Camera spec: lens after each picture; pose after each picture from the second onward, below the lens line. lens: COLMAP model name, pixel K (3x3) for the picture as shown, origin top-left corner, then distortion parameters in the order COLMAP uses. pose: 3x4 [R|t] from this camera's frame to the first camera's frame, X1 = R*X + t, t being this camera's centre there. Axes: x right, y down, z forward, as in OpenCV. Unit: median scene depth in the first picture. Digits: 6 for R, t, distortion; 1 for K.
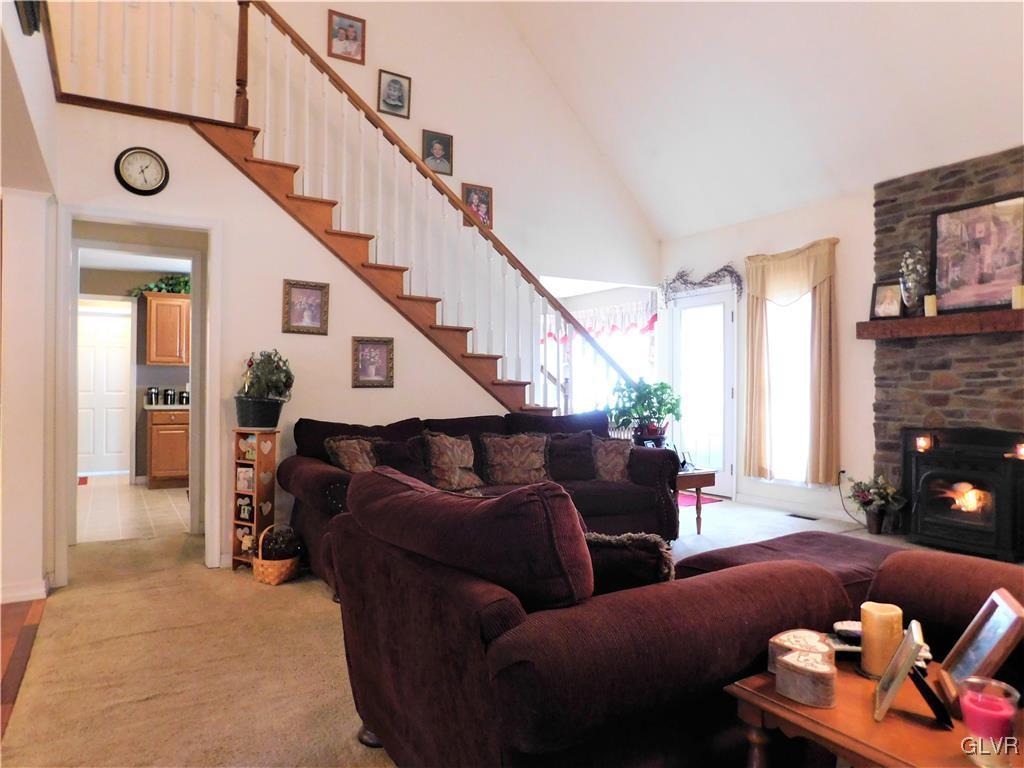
lens RADIAL K [[670.4, 0, 514.9], [0, 670.4, 385.4], [0, 0, 1]] dist [-0.029791, 0.004001]
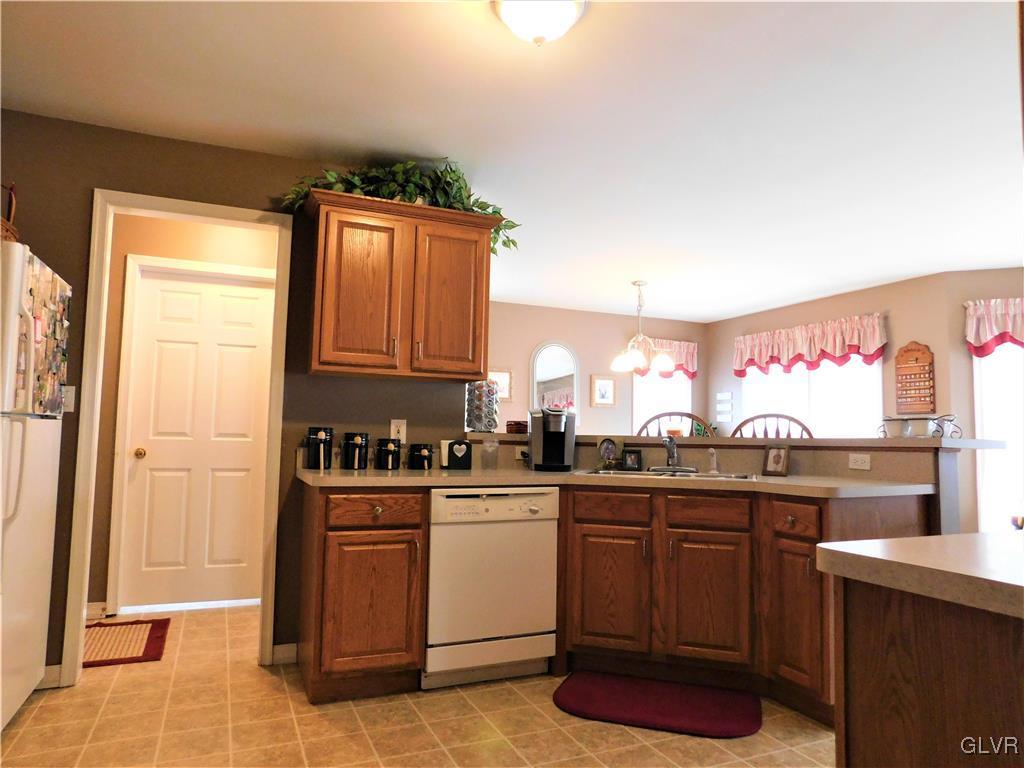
lens RADIAL K [[670.4, 0, 511.5], [0, 670.4, 380.9], [0, 0, 1]] dist [-0.029791, 0.004001]
pose [[0.990399, 0.005357, -0.138134, -0.166695], [-0.014604, 0.997712, -0.066018, -0.000163], [0.137464, 0.067402, 0.988211, 0.271879]]
